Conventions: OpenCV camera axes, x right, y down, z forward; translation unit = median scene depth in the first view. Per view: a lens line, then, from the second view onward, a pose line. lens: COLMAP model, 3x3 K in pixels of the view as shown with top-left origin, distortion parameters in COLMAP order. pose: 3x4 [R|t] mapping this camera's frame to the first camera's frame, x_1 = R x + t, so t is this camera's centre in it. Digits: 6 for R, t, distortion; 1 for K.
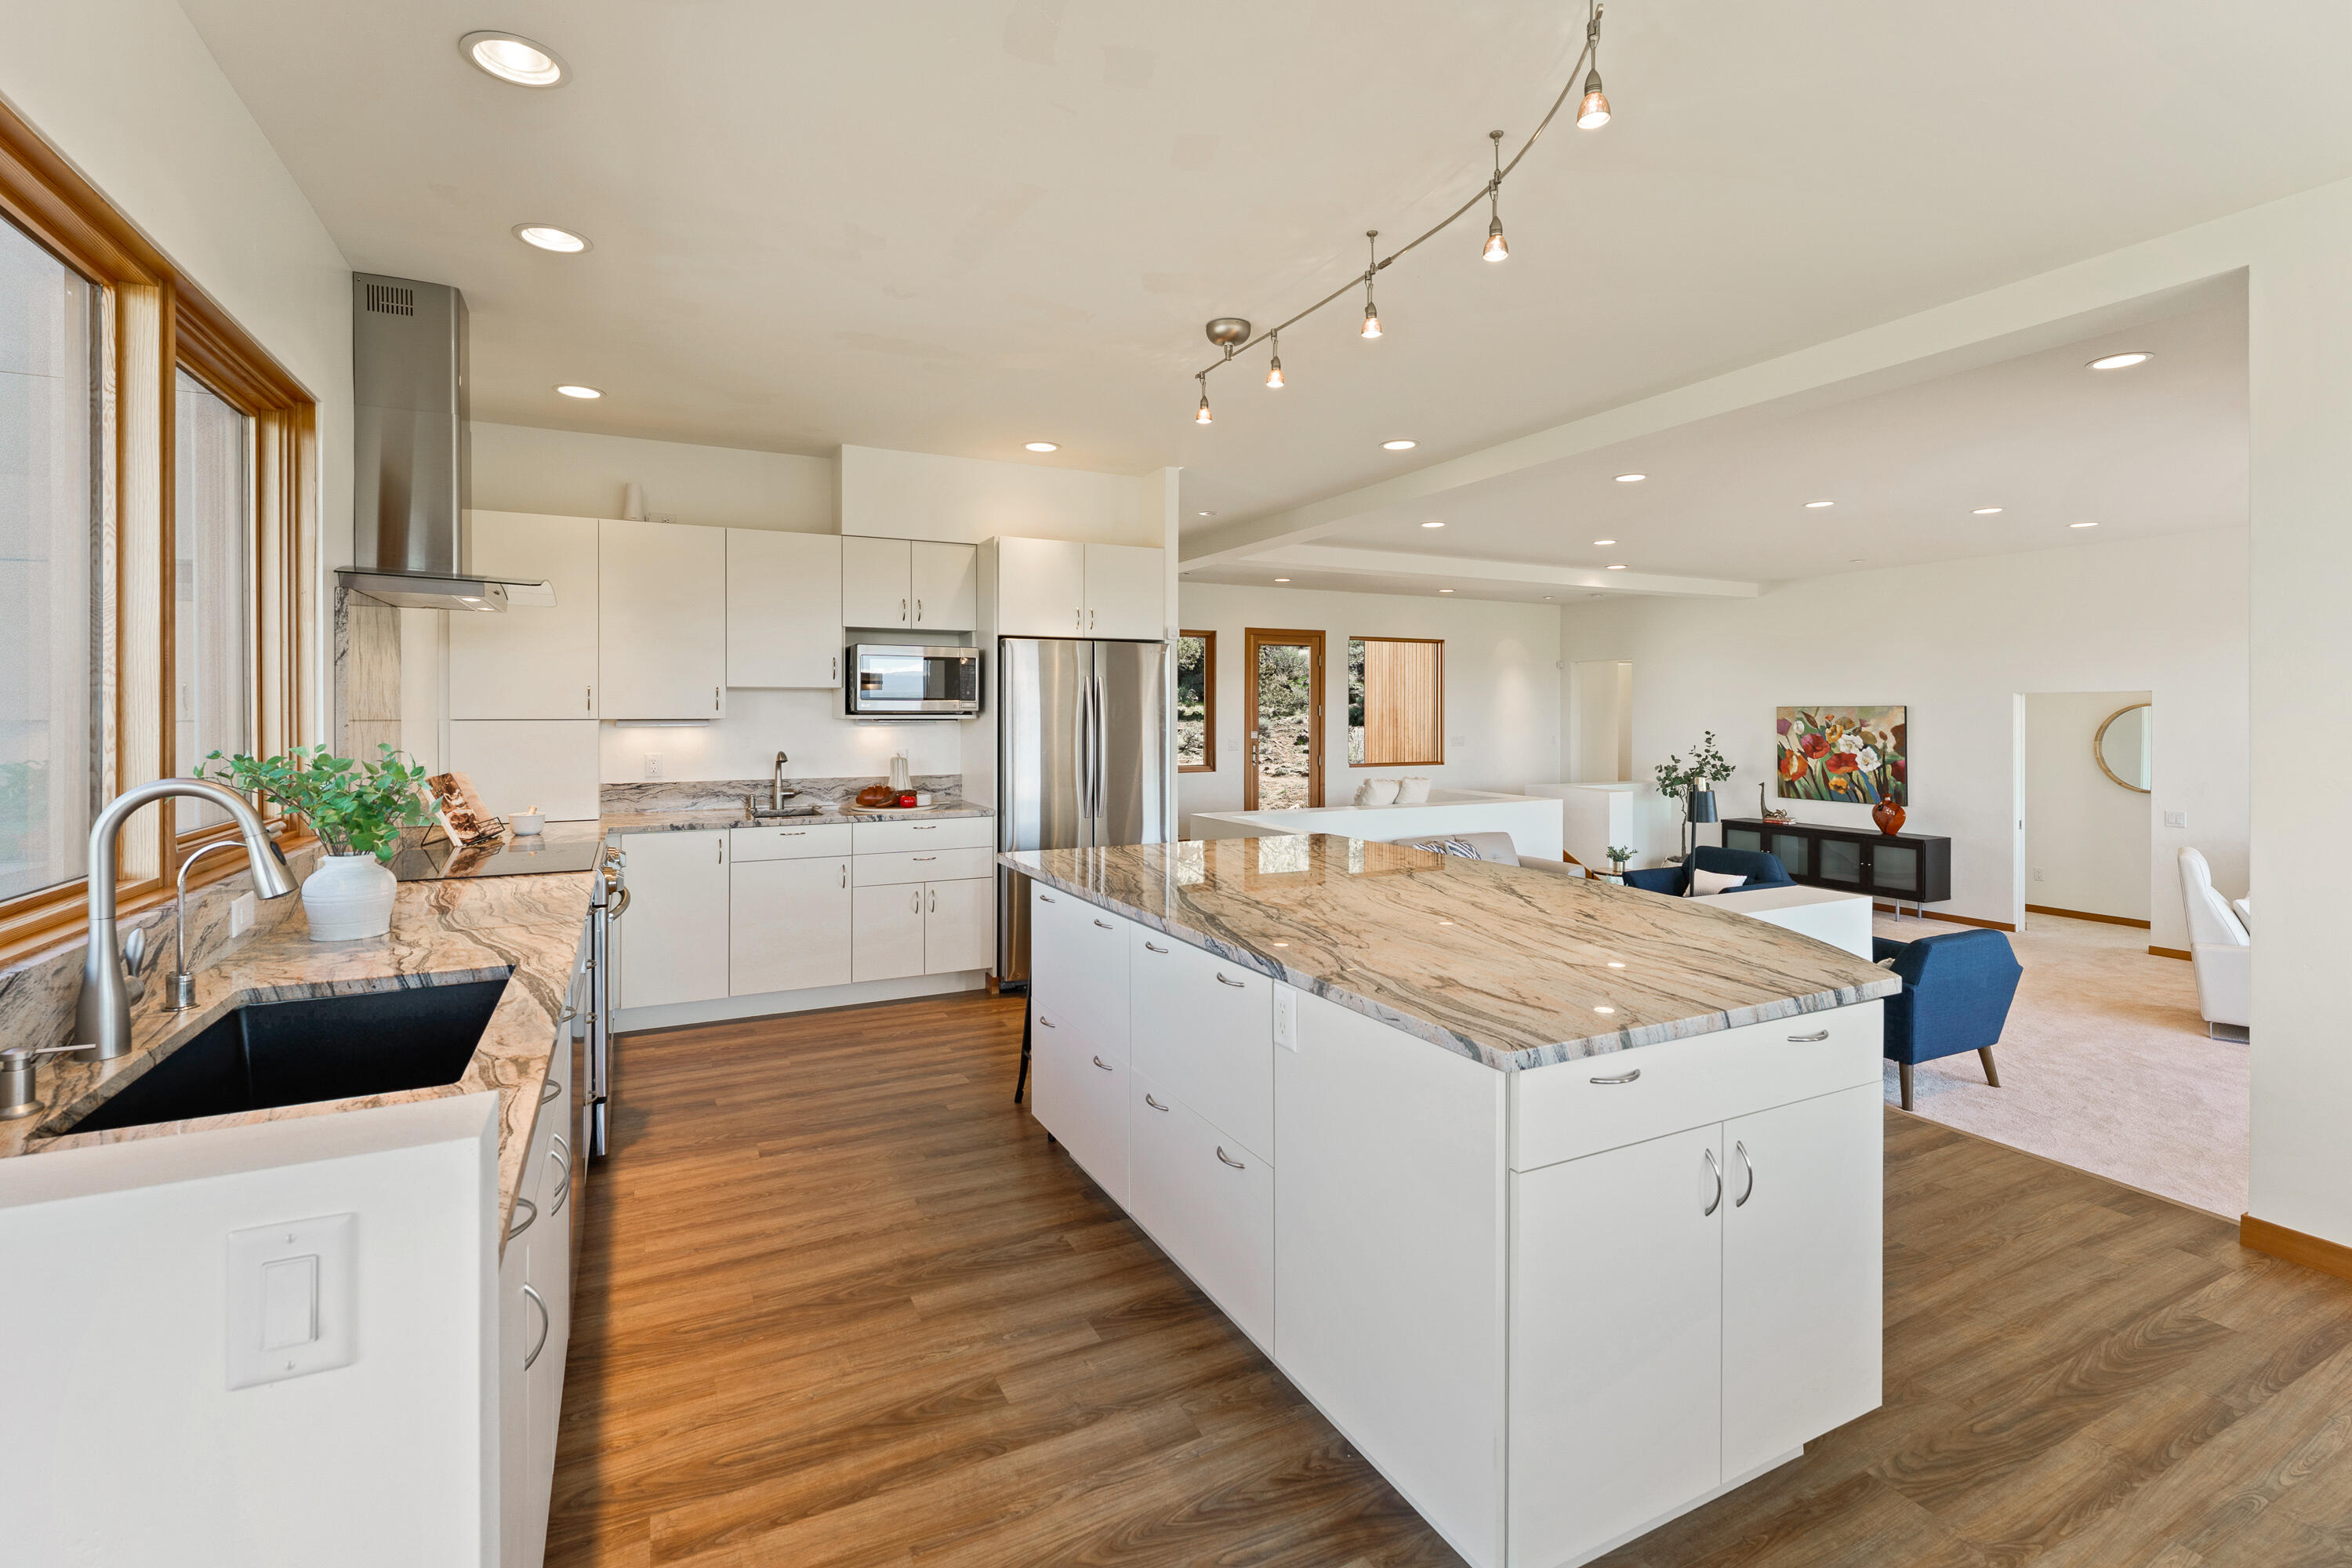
lens RADIAL K [[1062.3, 0, 1174.2], [0, 1062.3, 721.0], [0, 0, 1]] dist [-0.000453, -0.000080]
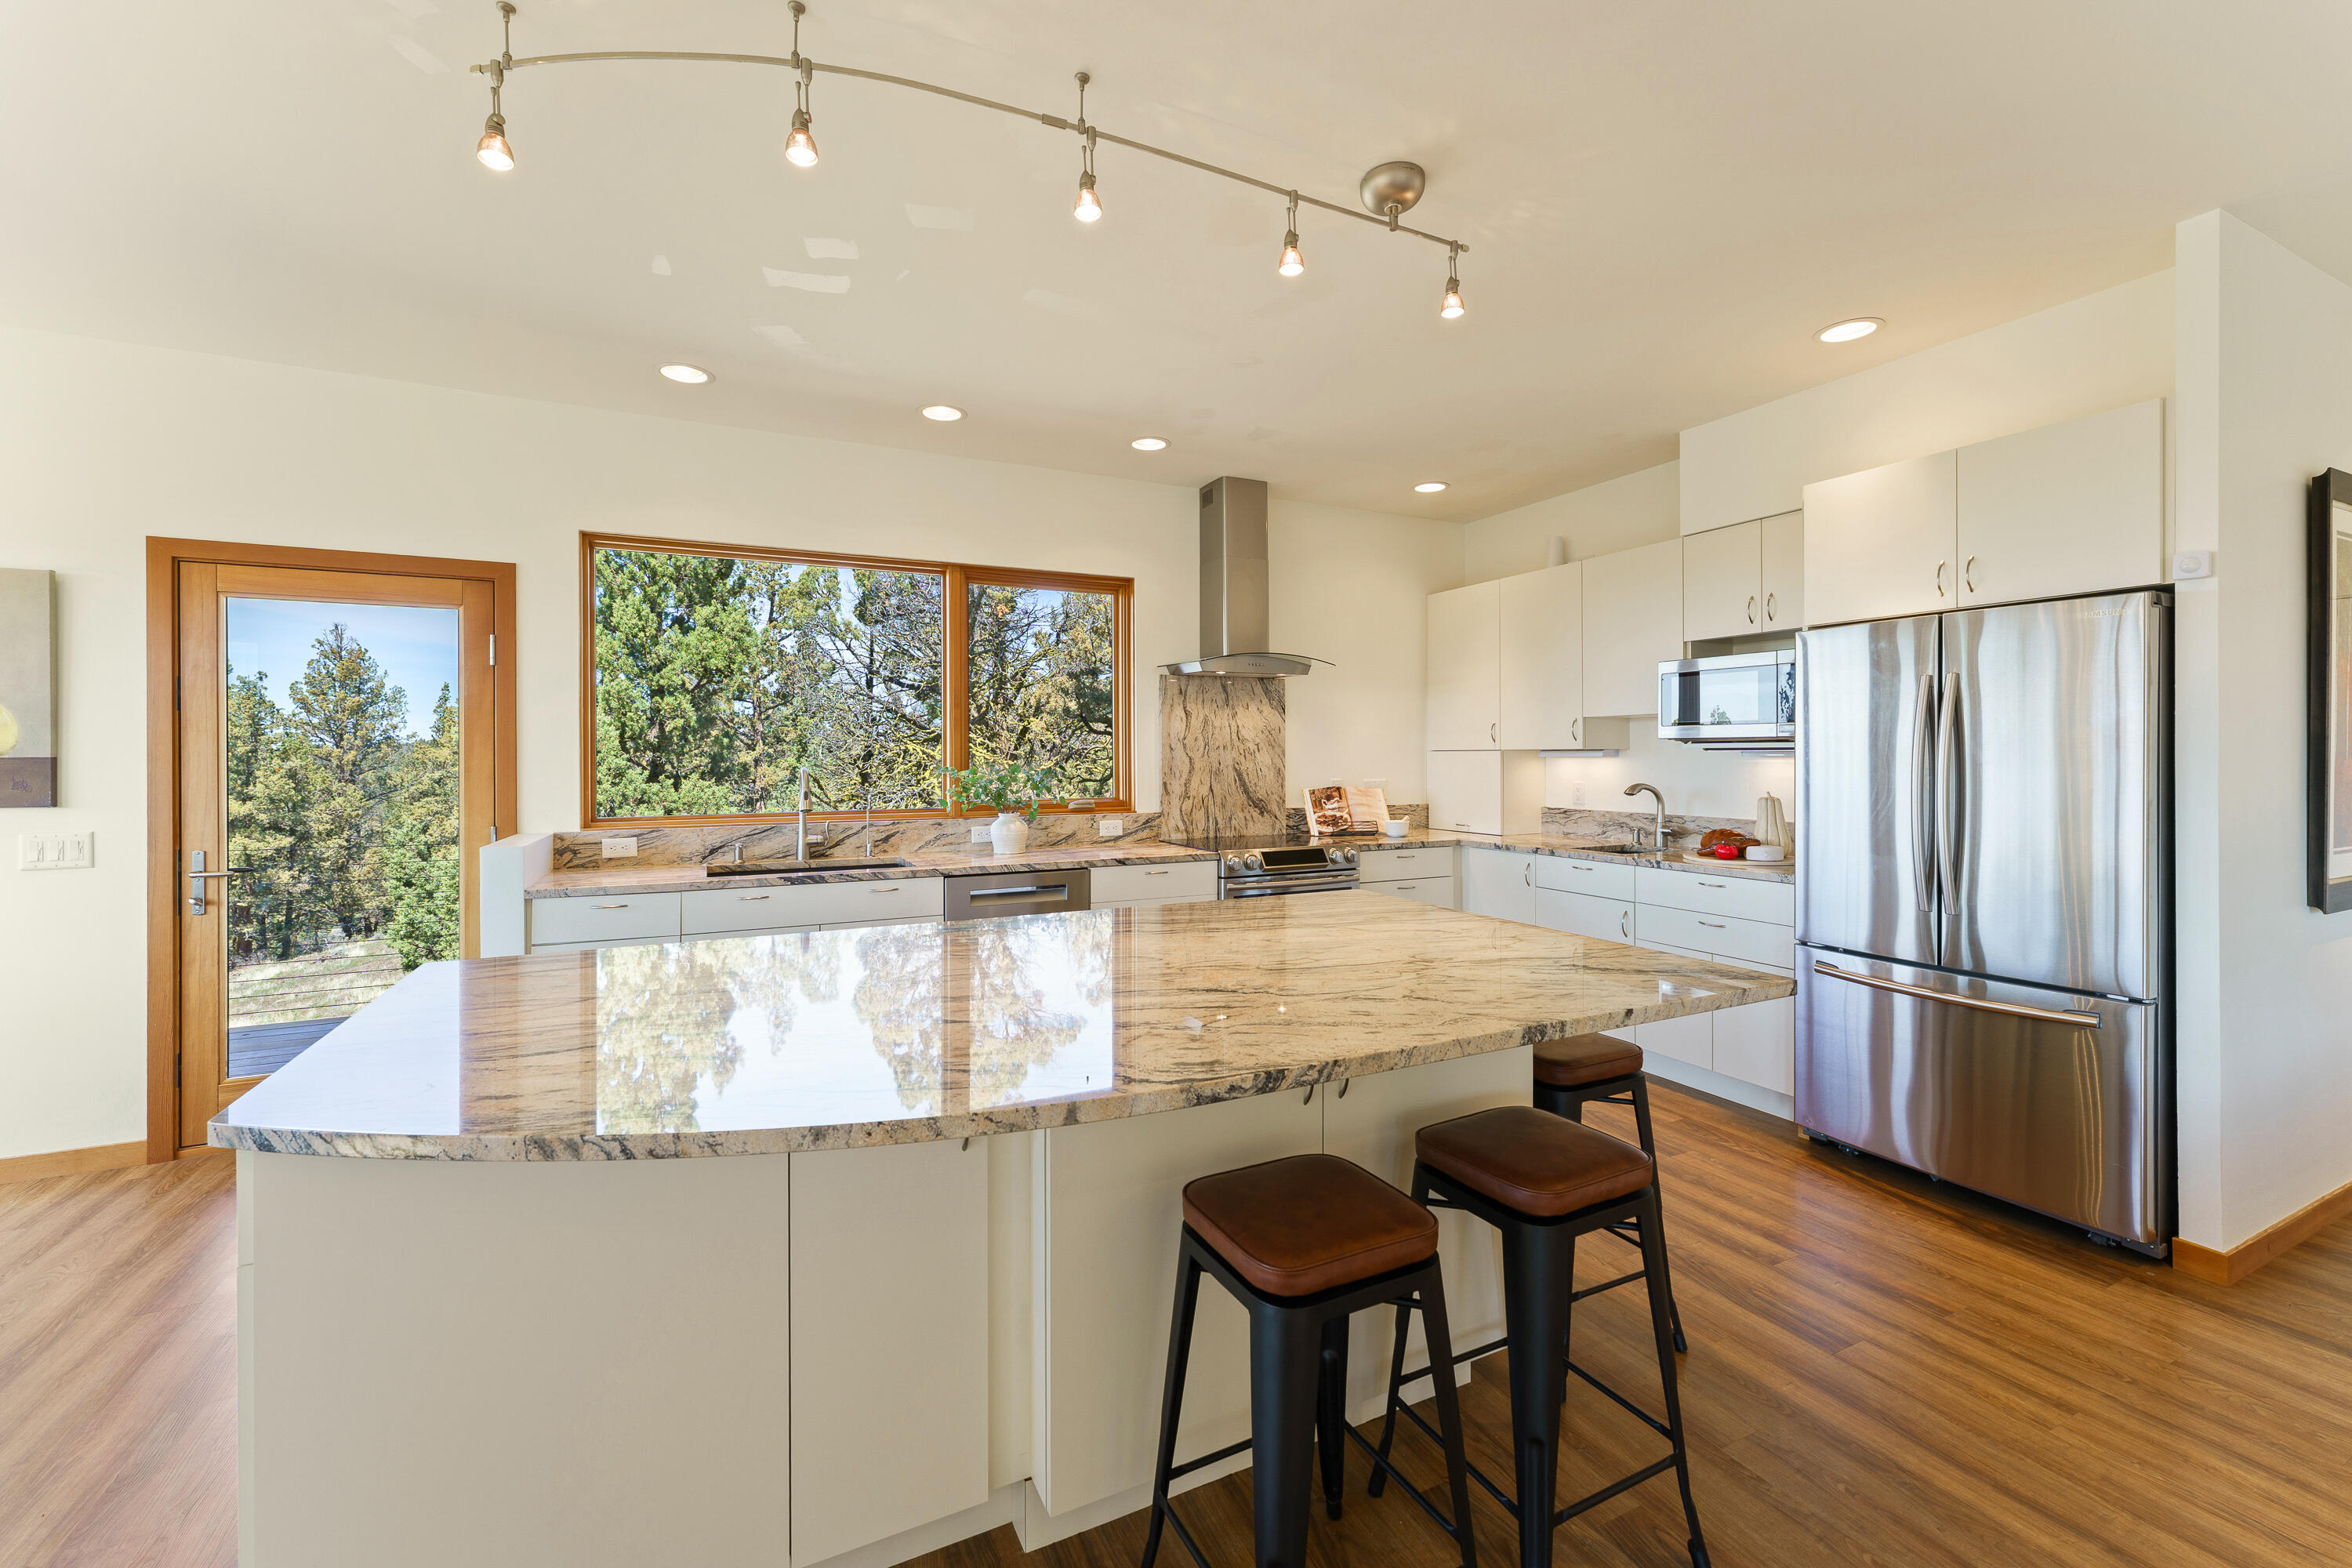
lens RADIAL K [[959.3, 0, 1178.0], [0, 959.3, 751.5], [0, 0, 1]] dist [0.000731, -0.000011]
pose [[-0.012719, -0.003510, -0.999913, 0.248688], [-0.004072, 0.999986, -0.003459, 0.002598], [0.999911, 0.004027, -0.012733, 0.314229]]
